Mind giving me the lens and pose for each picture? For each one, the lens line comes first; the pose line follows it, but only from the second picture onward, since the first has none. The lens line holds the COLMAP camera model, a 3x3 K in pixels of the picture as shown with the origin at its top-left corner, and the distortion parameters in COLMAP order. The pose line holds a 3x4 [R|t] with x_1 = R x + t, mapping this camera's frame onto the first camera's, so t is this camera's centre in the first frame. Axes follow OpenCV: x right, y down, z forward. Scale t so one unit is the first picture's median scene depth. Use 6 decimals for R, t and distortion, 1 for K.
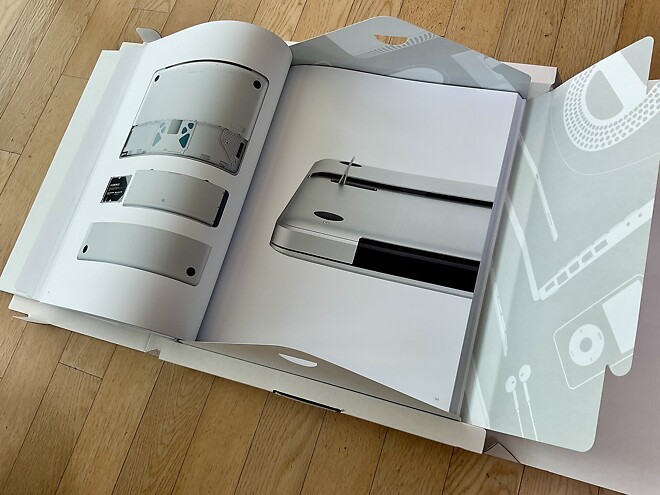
lens RADIAL K [[565.8, 0, 327.6], [0, 565.8, 243.7], [0, 0, 1]] dist [-0.002269, -0.042962]
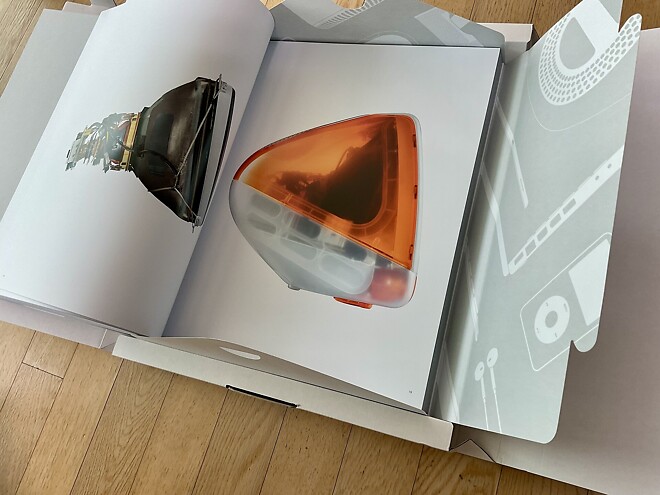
lens RADIAL K [[565.8, 0, 327.6], [0, 565.8, 243.7], [0, 0, 1]] dist [-0.002269, -0.042962]
pose [[0.996678, -0.033848, -0.074076, 0.146917], [0.031829, 0.999093, -0.028269, 0.061487], [0.074966, 0.025818, 0.996852, 0.090292]]
